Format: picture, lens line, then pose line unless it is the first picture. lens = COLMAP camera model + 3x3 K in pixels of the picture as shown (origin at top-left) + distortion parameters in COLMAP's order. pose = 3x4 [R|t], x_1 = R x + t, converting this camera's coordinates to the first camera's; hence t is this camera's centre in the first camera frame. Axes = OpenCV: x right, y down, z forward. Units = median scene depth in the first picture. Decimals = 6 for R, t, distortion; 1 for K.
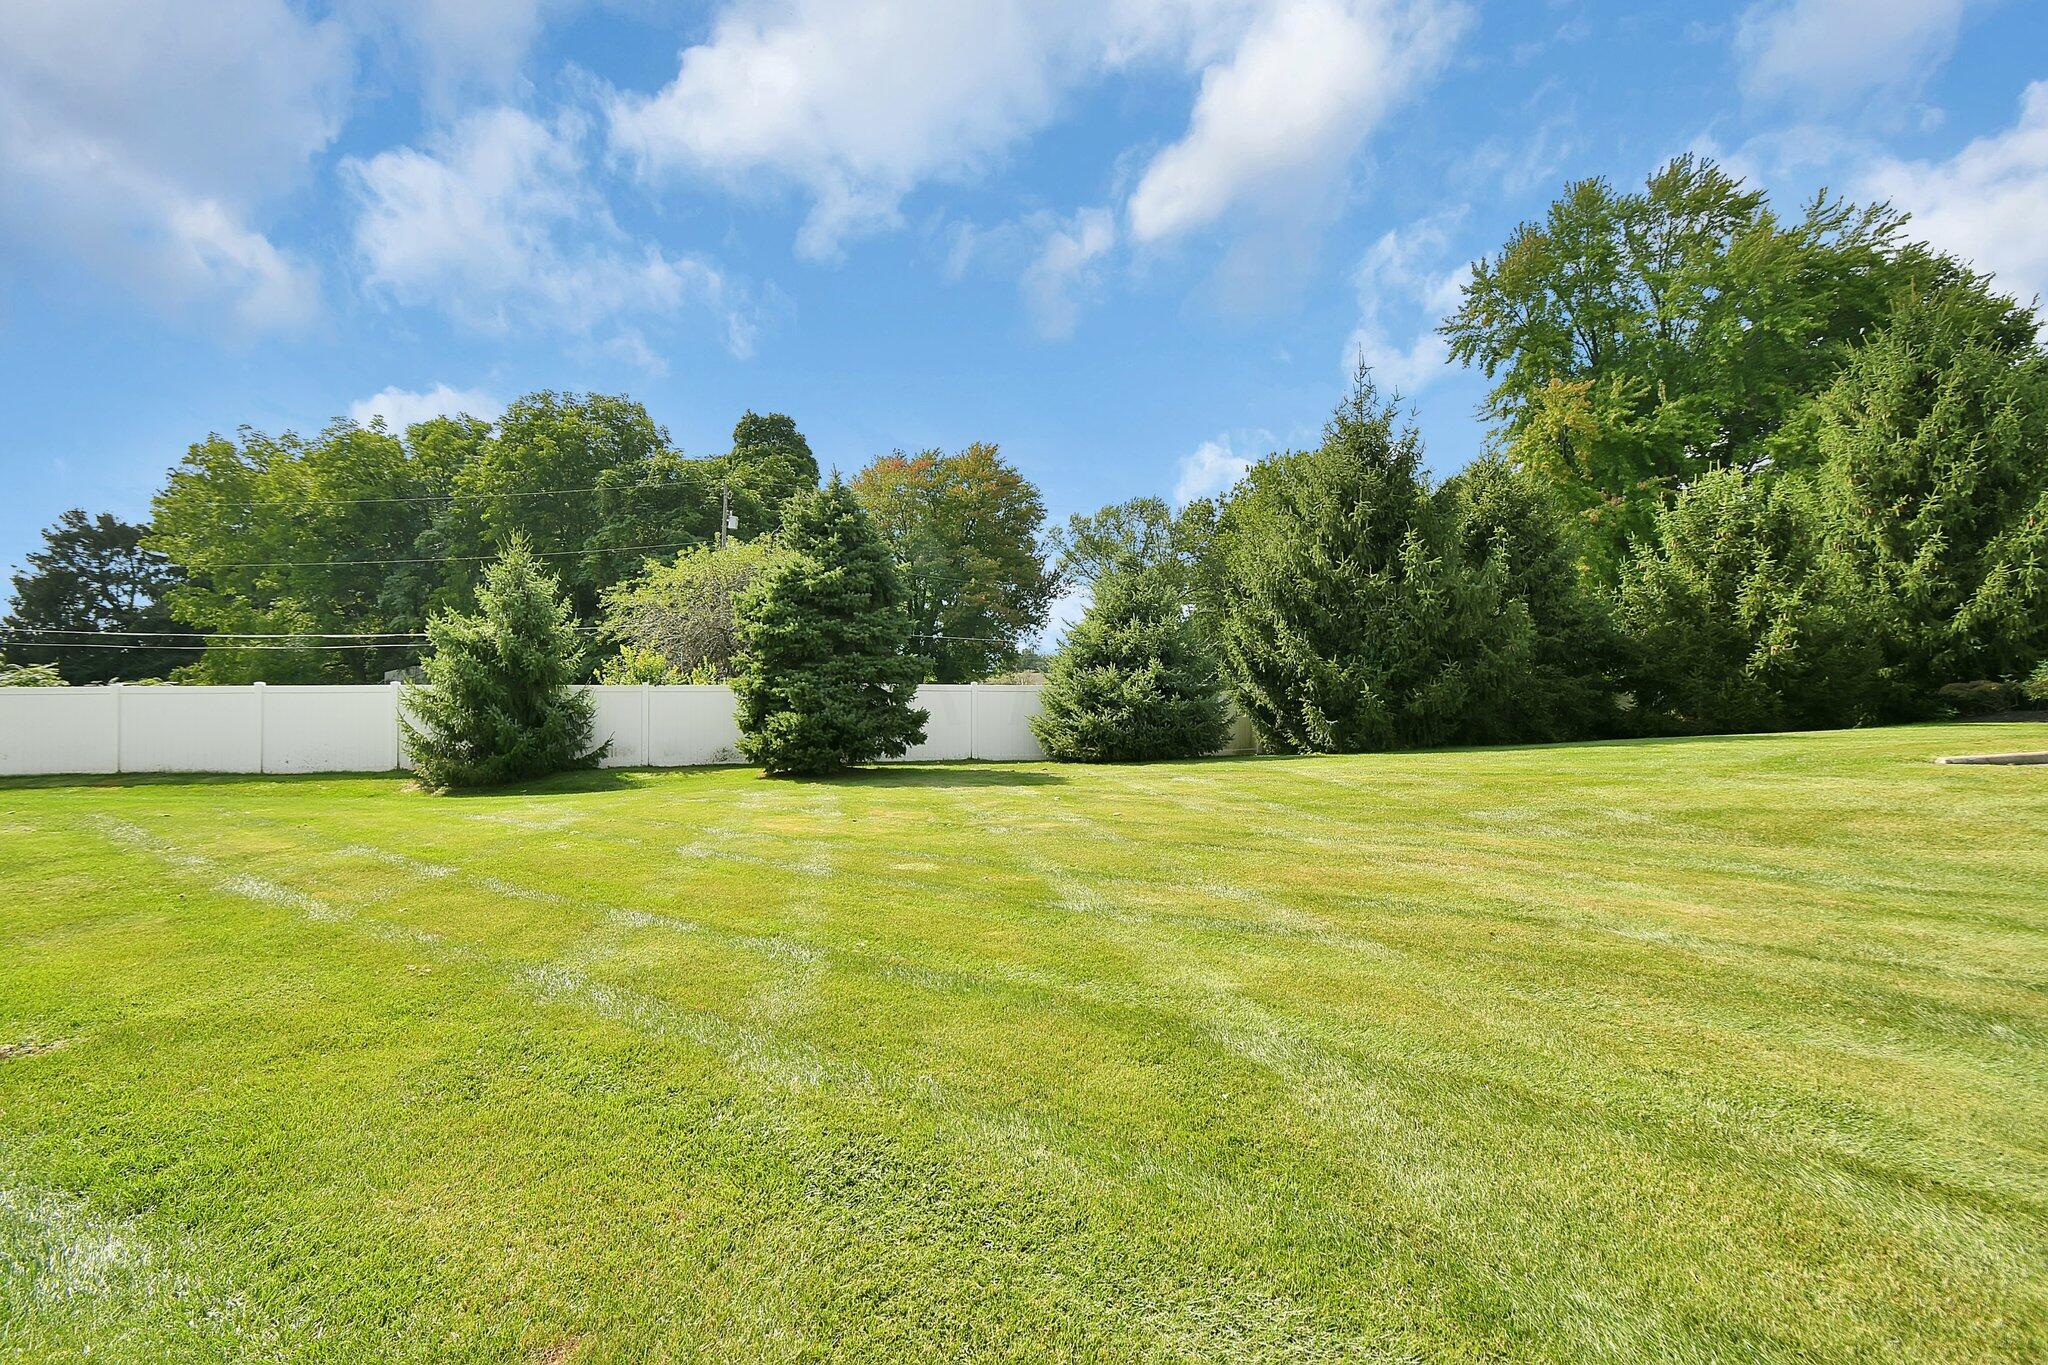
lens RADIAL K [[919.9, 0, 1025.7], [0, 919.9, 680.1], [0, 0, 1]] dist [0.005782, -0.004358]
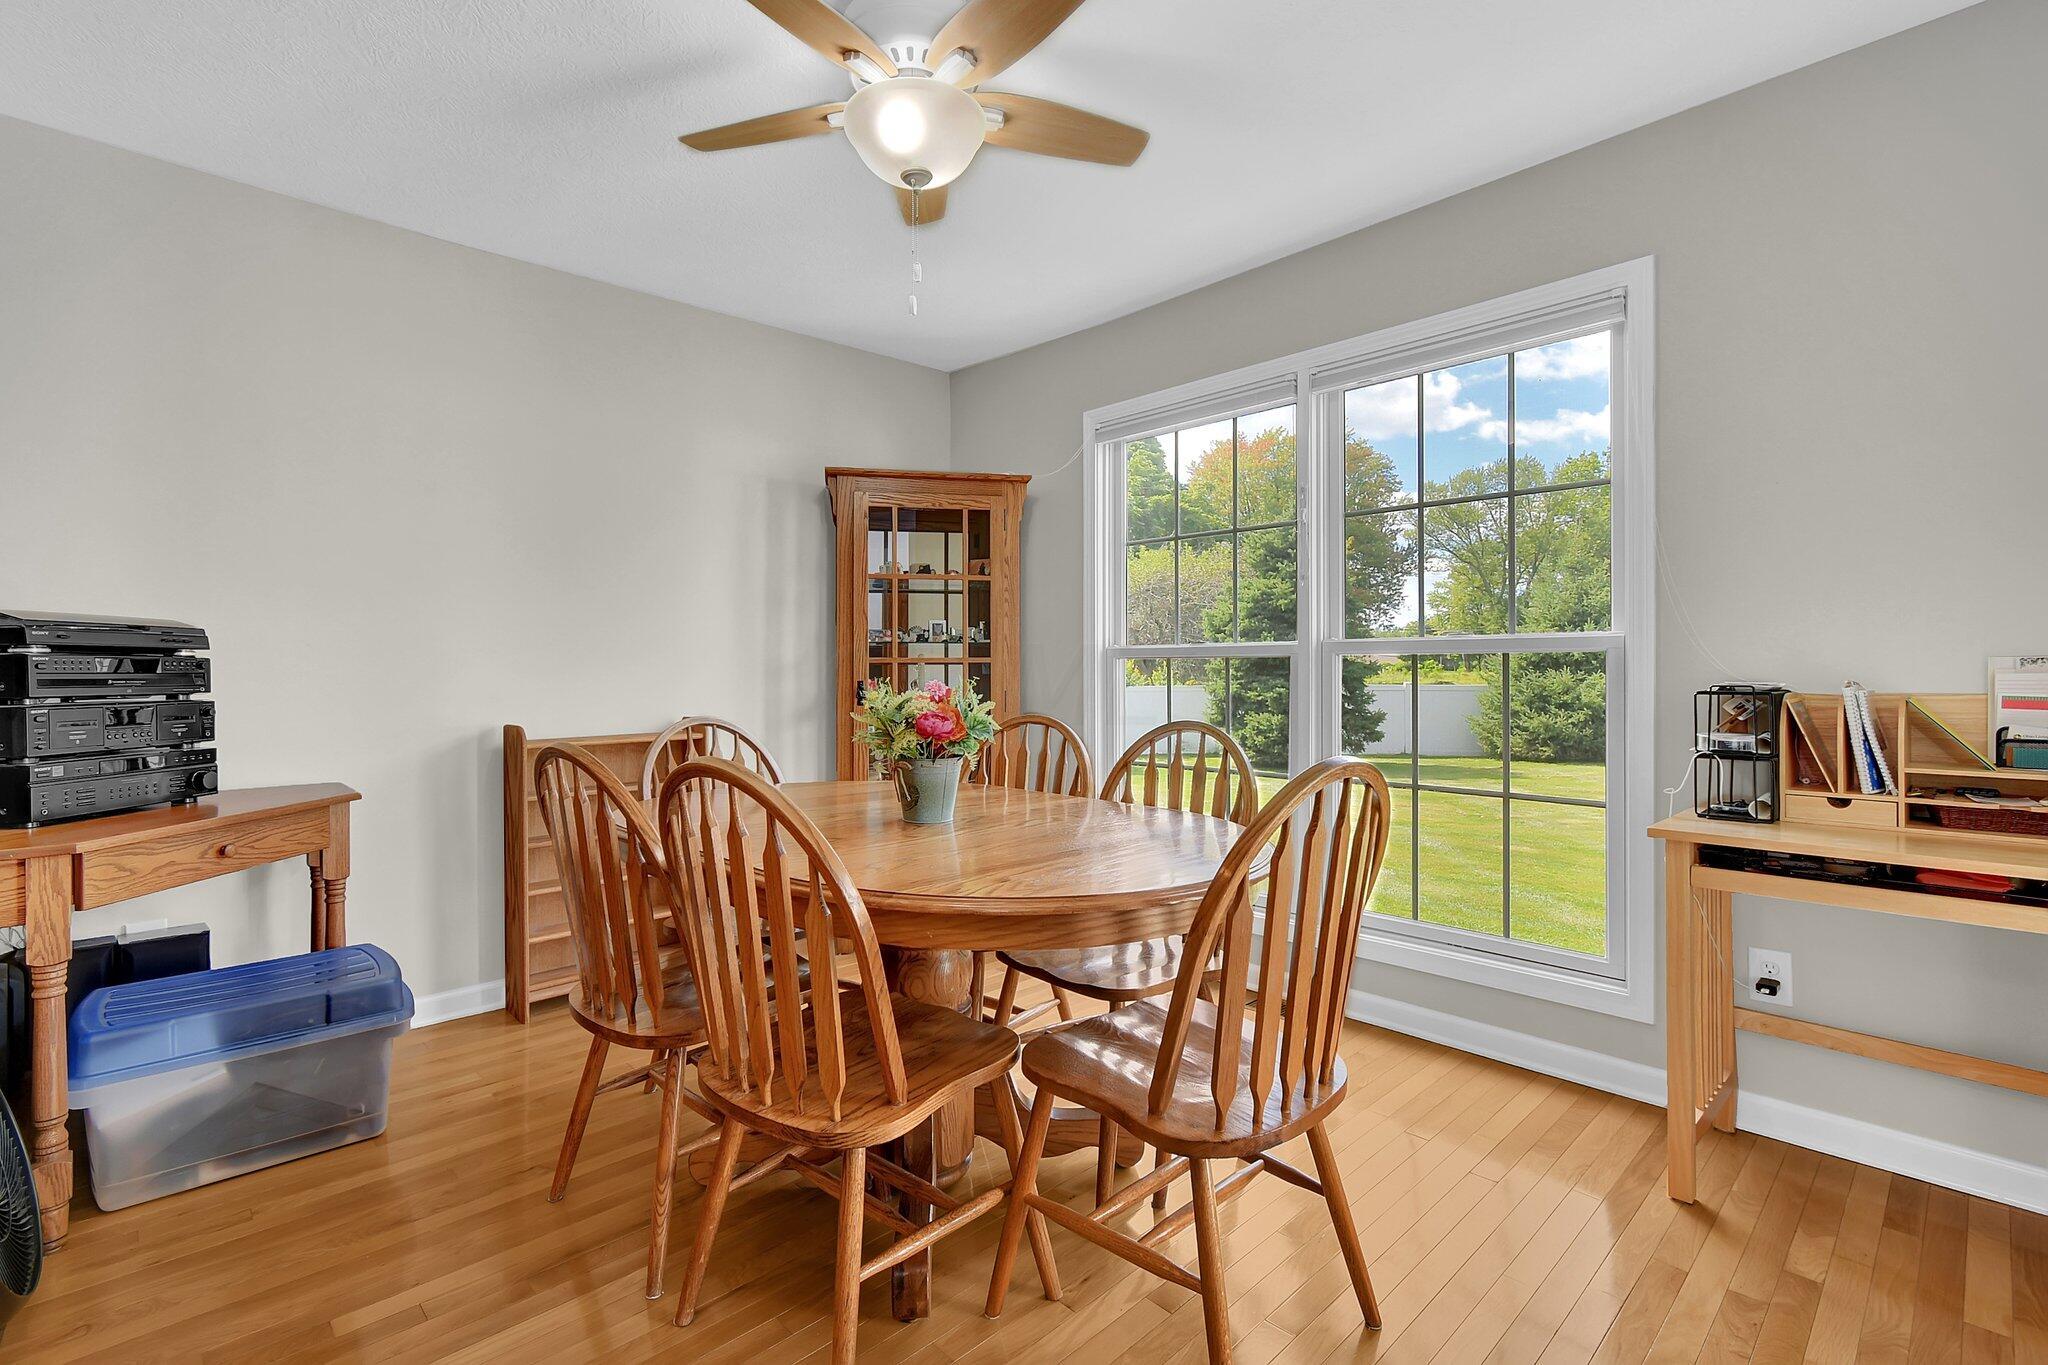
lens RADIAL K [[919.9, 0, 1022.9], [0, 919.9, 672.8], [0, 0, 1]] dist [0.005782, -0.004358]
pose [[0.938498, -0.002822, -0.345274, -0.122604], [0.007276, 0.999906, 0.011606, -0.028582], [0.345209, -0.013404, 0.938430, -0.187070]]
